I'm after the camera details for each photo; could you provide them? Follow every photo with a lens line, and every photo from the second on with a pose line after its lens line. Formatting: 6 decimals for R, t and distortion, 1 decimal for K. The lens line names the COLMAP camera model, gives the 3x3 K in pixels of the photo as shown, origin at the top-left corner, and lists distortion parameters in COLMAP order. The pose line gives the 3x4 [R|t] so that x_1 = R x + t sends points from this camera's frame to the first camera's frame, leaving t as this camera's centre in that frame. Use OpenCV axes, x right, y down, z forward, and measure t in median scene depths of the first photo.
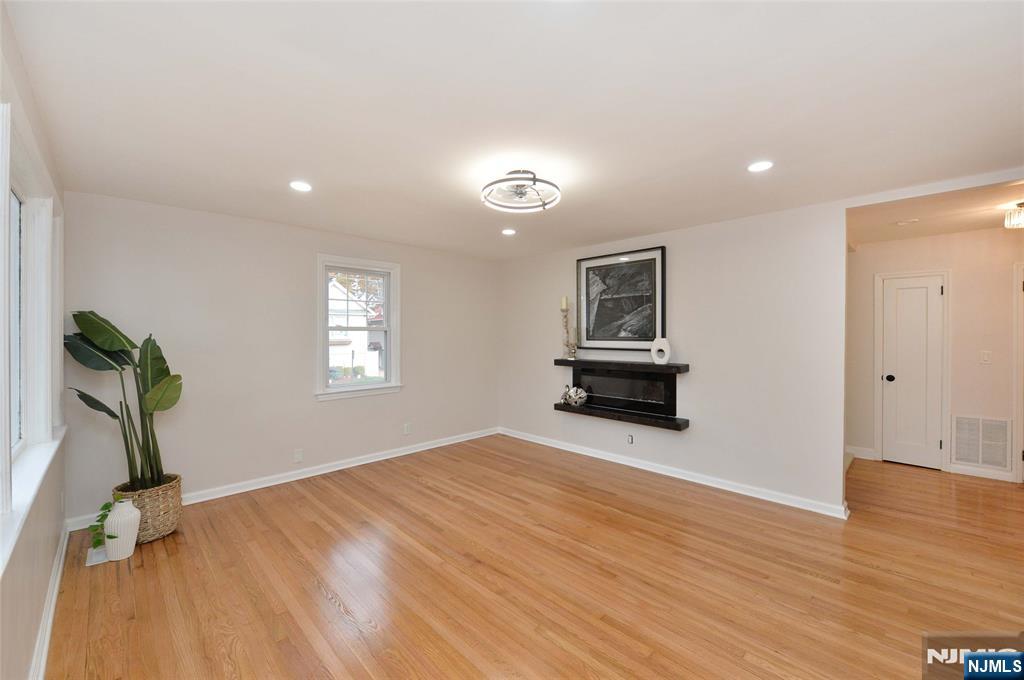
lens RADIAL K [[431.7, 0, 497.8], [0, 431.7, 336.3], [0, 0, 1]] dist [-0.002218, -0.000095]
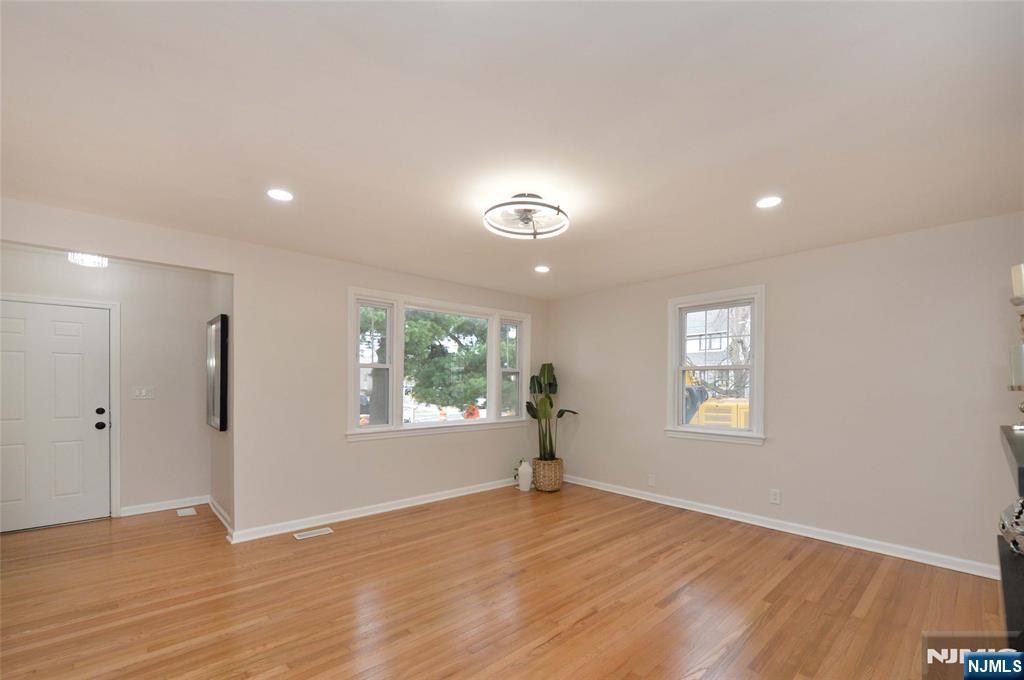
lens RADIAL K [[423.5, 0, 512.0], [0, 423.5, 365.7], [0, 0, 1]] dist [0.000271, 0.000039]
pose [[-0.042380, -0.031415, -0.998608, 0.758275], [-0.005525, 0.999498, -0.031209, 0.010274], [0.999086, 0.004195, -0.042533, 0.744118]]
